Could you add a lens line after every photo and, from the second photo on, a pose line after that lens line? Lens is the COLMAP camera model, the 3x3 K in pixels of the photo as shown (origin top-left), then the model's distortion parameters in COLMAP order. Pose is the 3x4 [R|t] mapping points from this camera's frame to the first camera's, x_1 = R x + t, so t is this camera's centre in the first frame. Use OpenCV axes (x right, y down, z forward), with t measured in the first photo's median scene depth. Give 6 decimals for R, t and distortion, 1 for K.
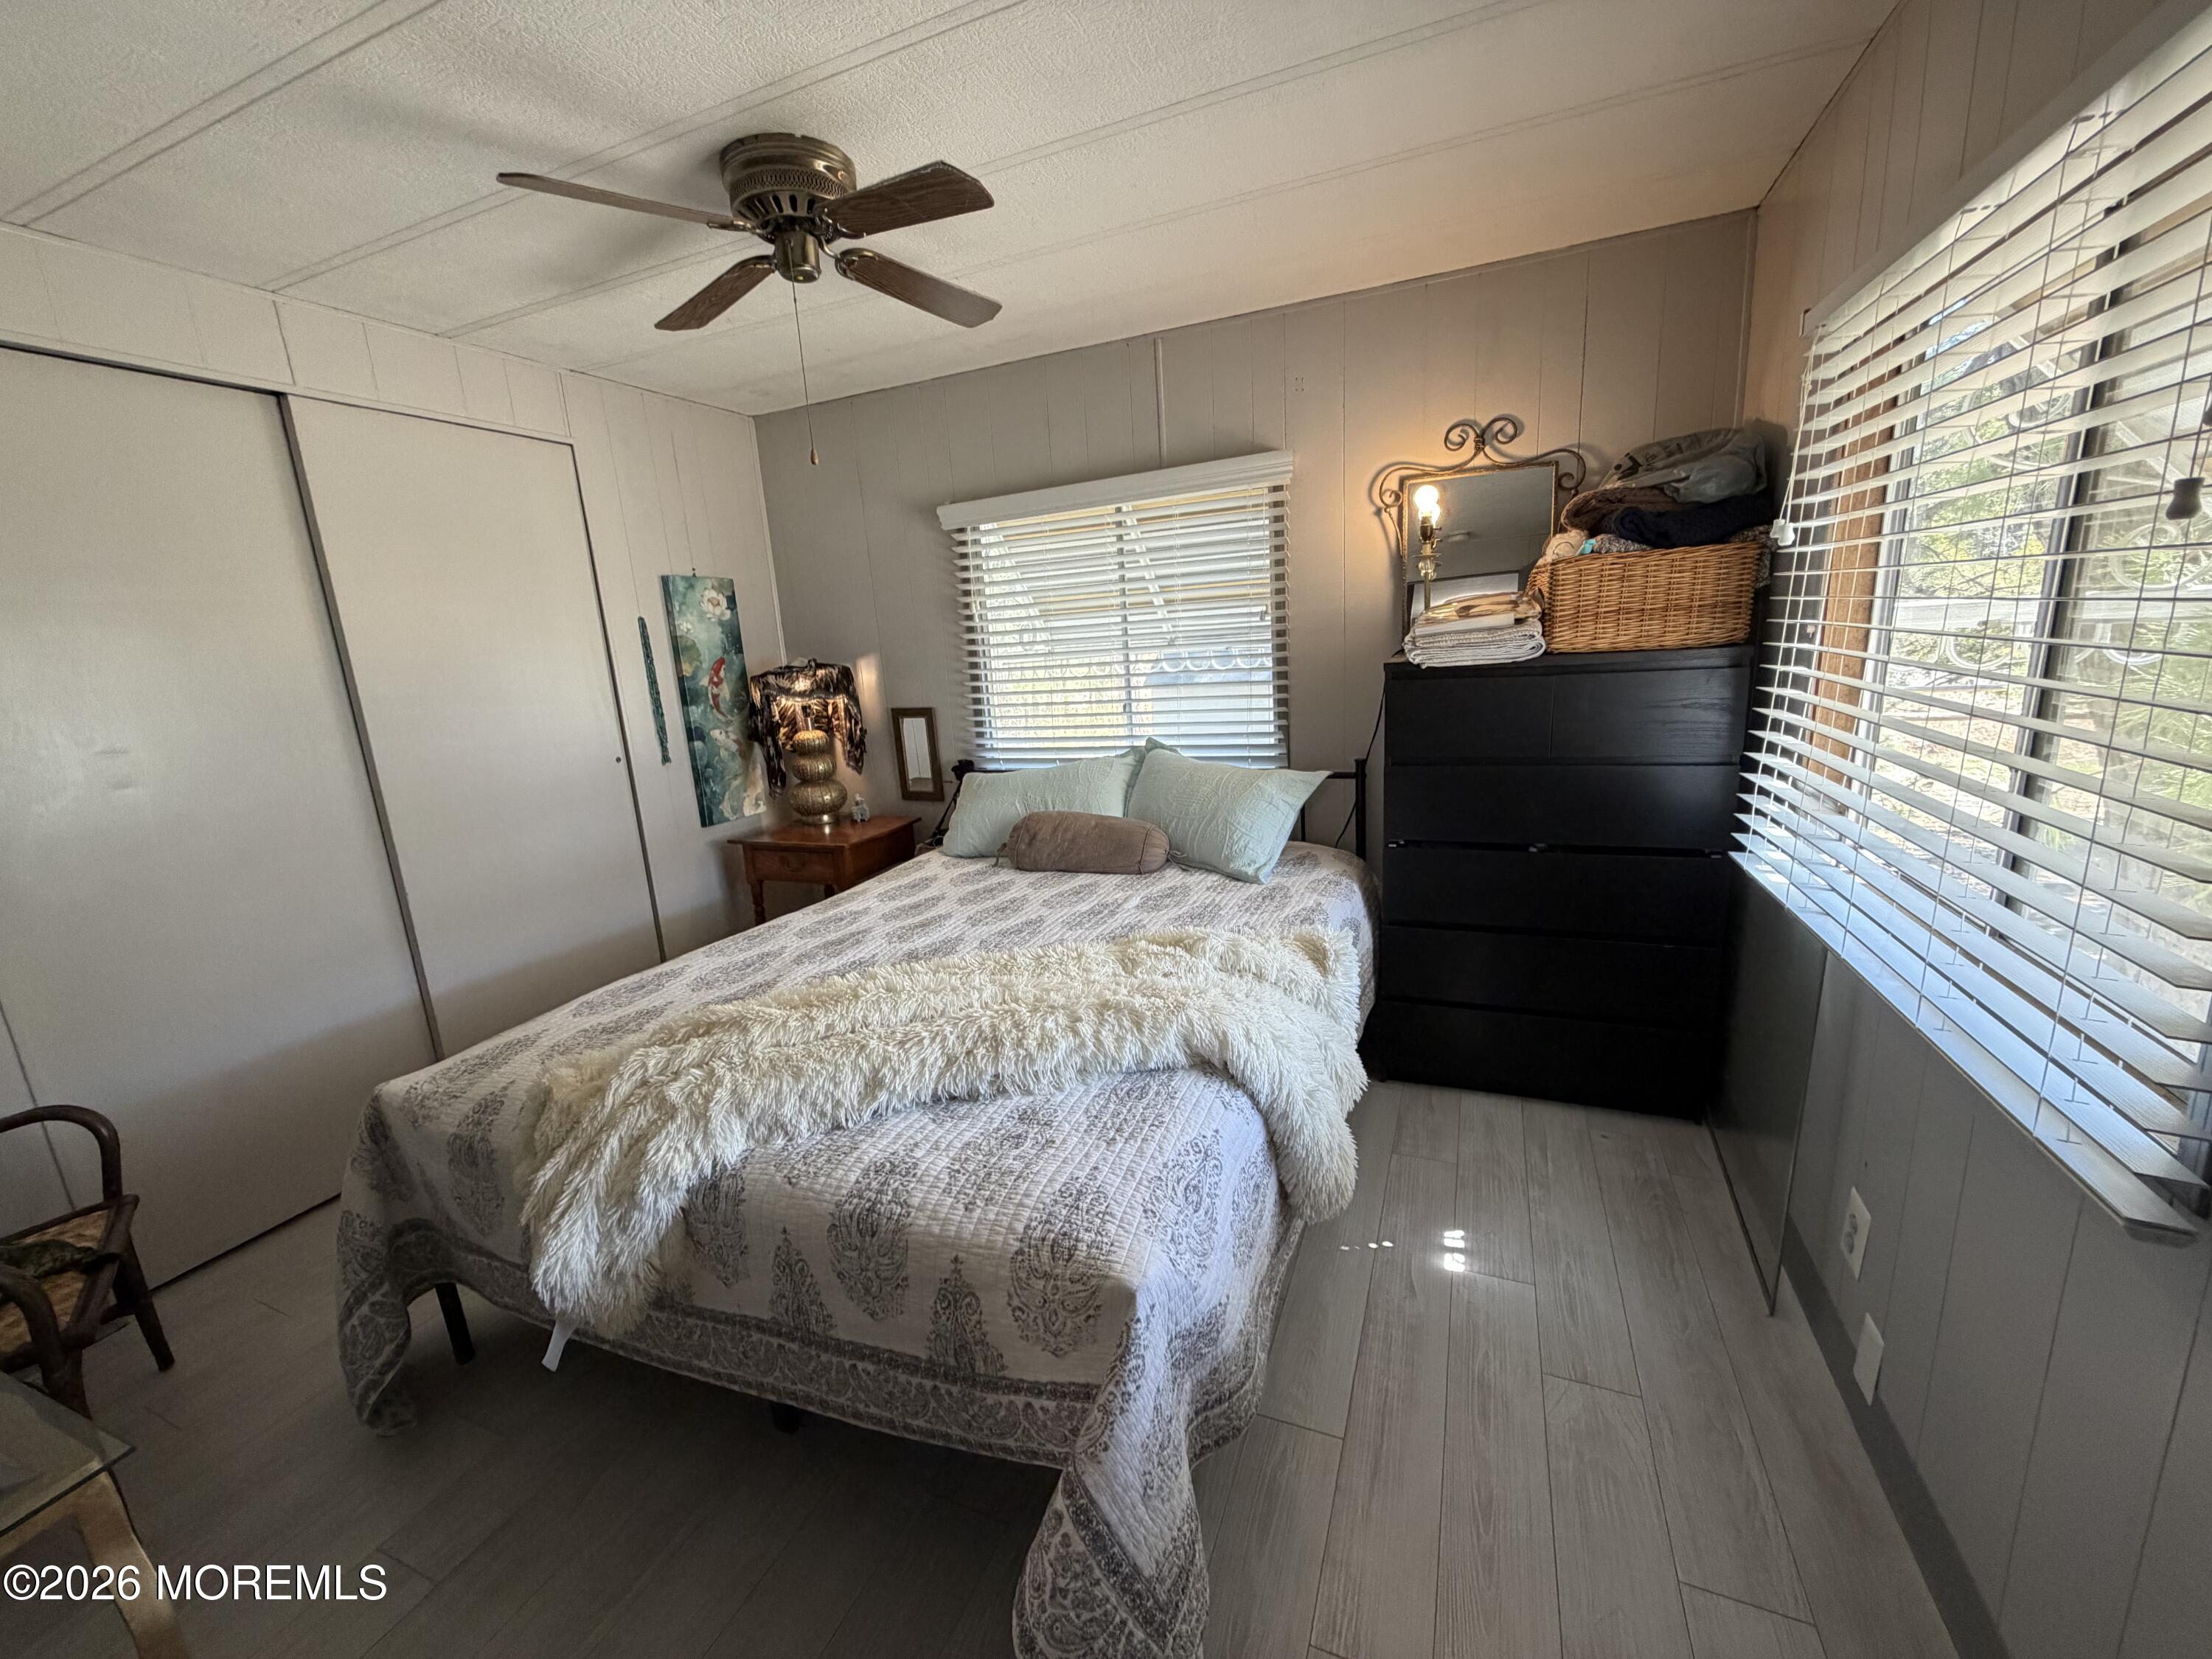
lens RADIAL K [[879.7, 0, 1094.8], [0, 879.7, 830.6], [0, 0, 1]] dist [-0.000804, -0.000396]
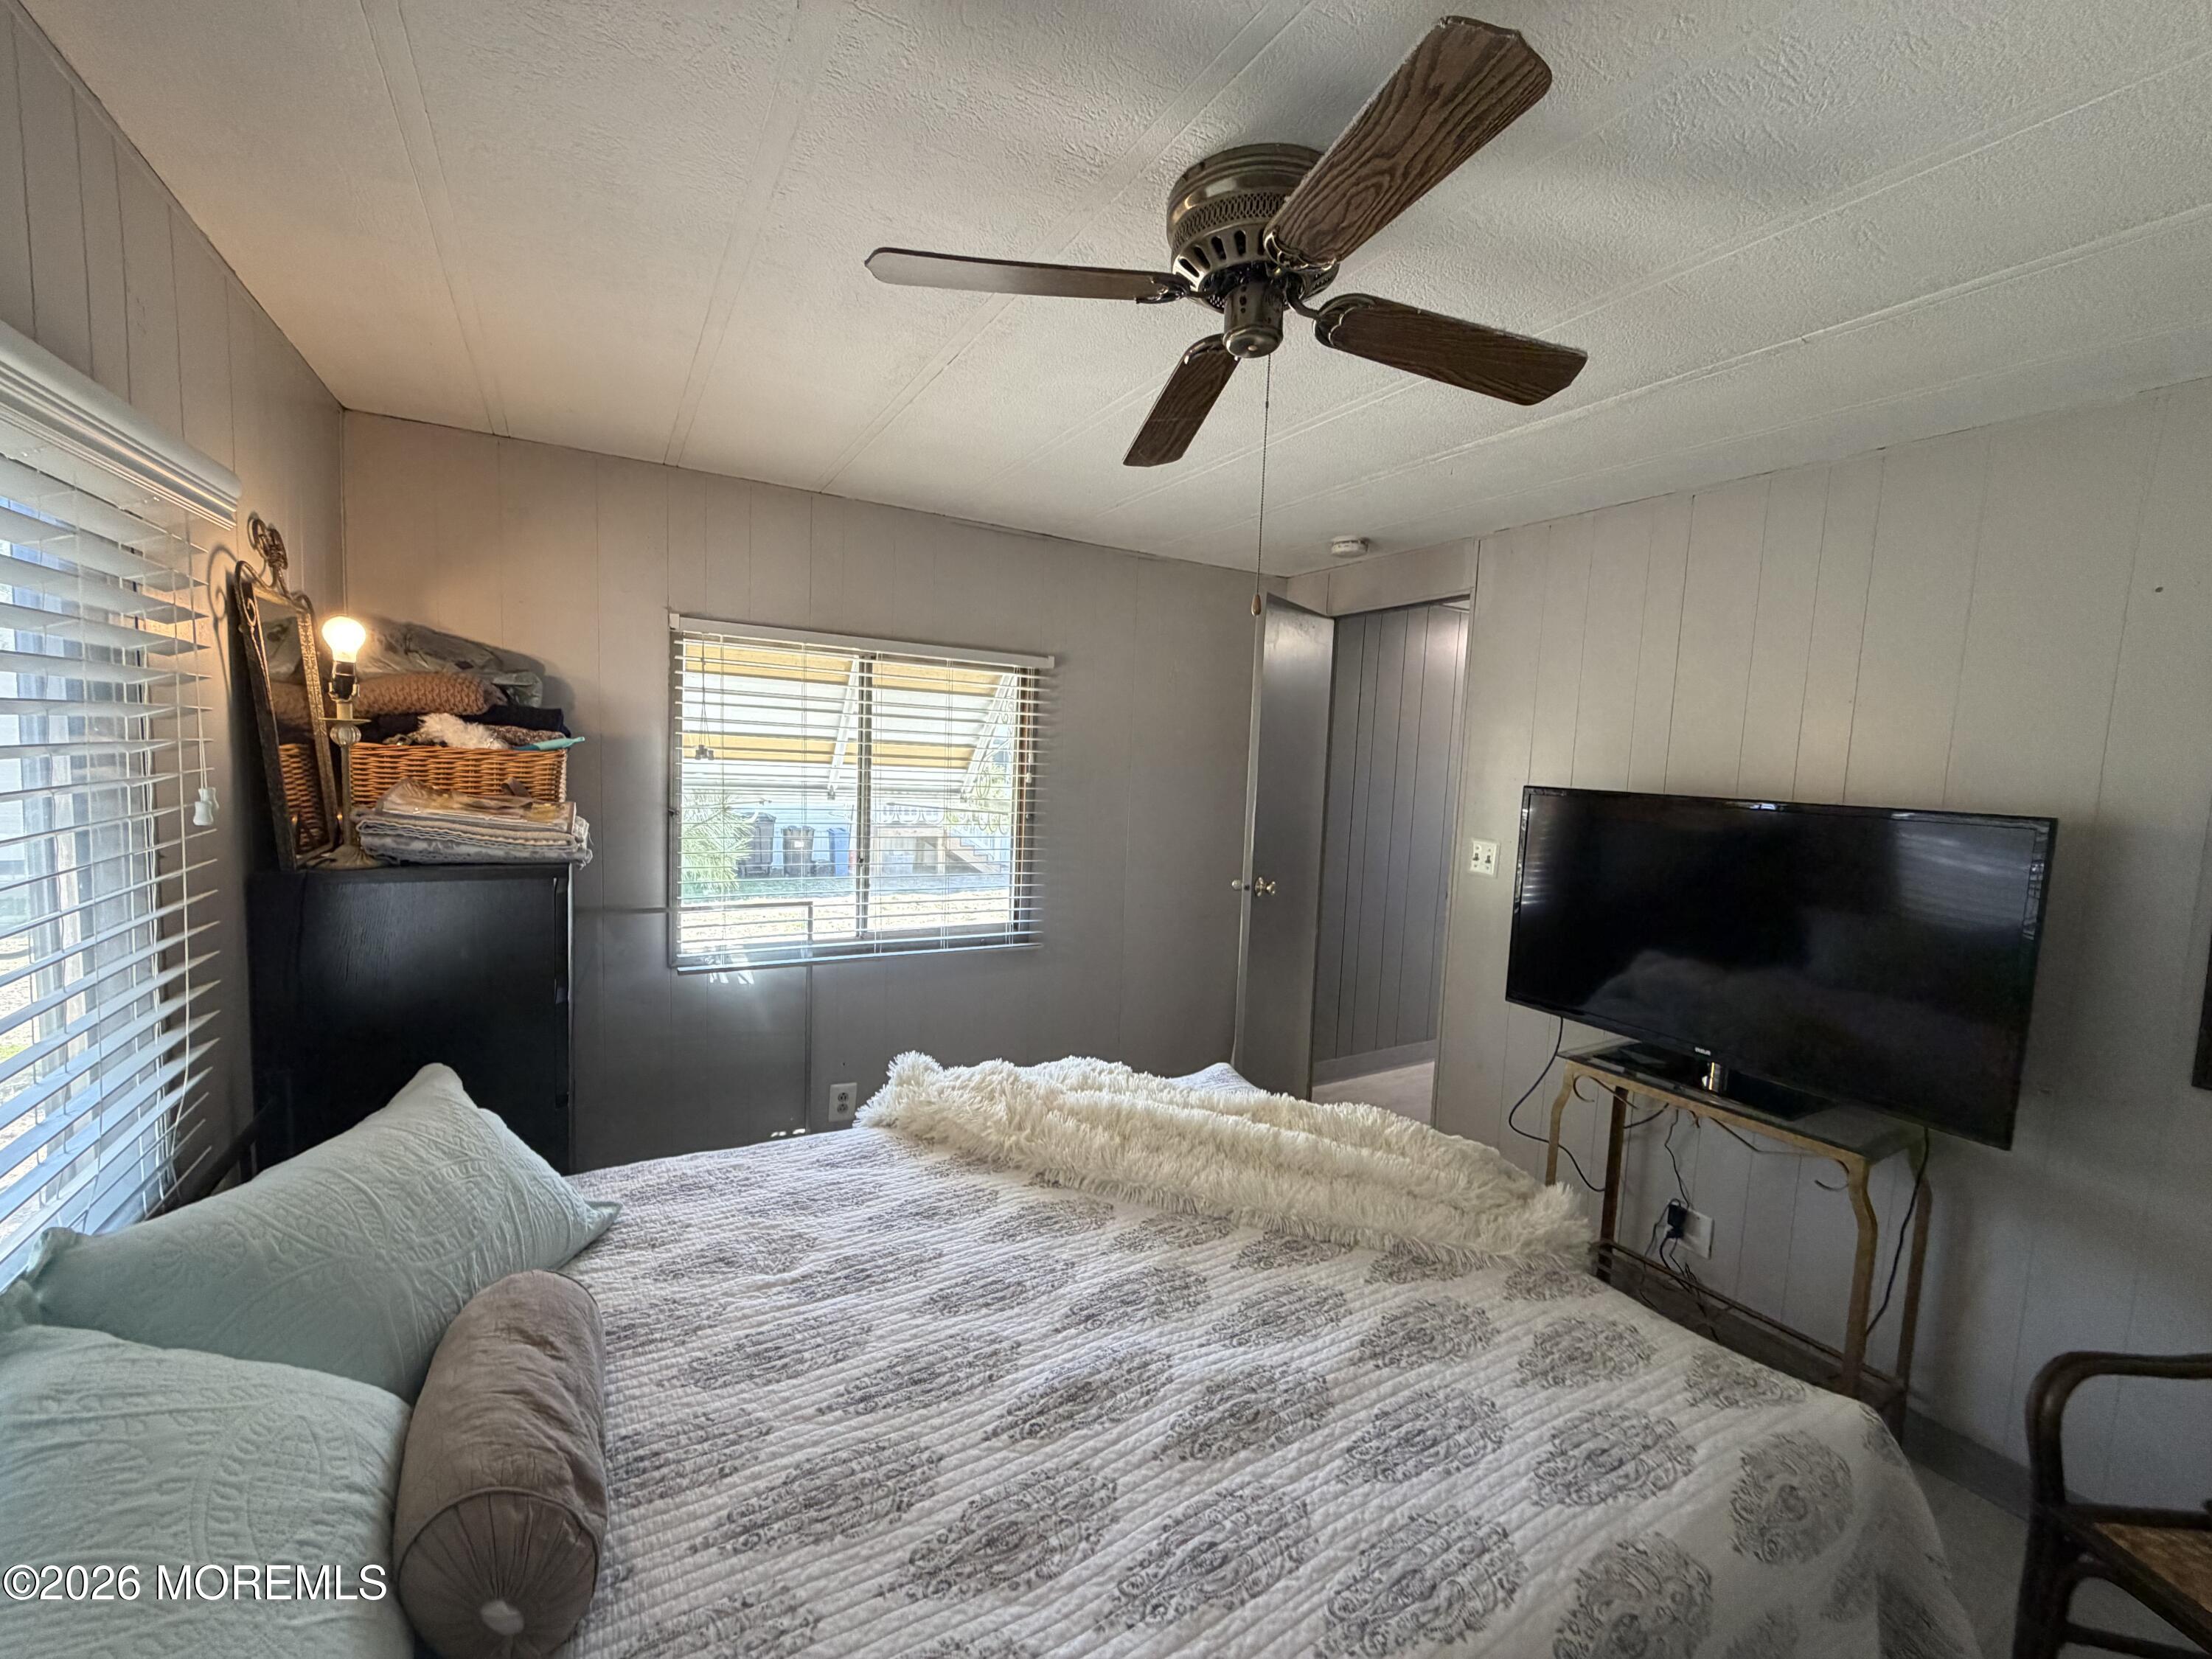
lens RADIAL K [[879.7, 0, 1094.8], [0, 879.7, 830.6], [0, 0, 1]] dist [-0.000804, -0.000396]
pose [[-0.797757, -0.022622, 0.602555, -0.508351], [0.139334, 0.965335, 0.220713, -0.329115], [-0.586660, 0.260032, -0.766950, 1.306907]]
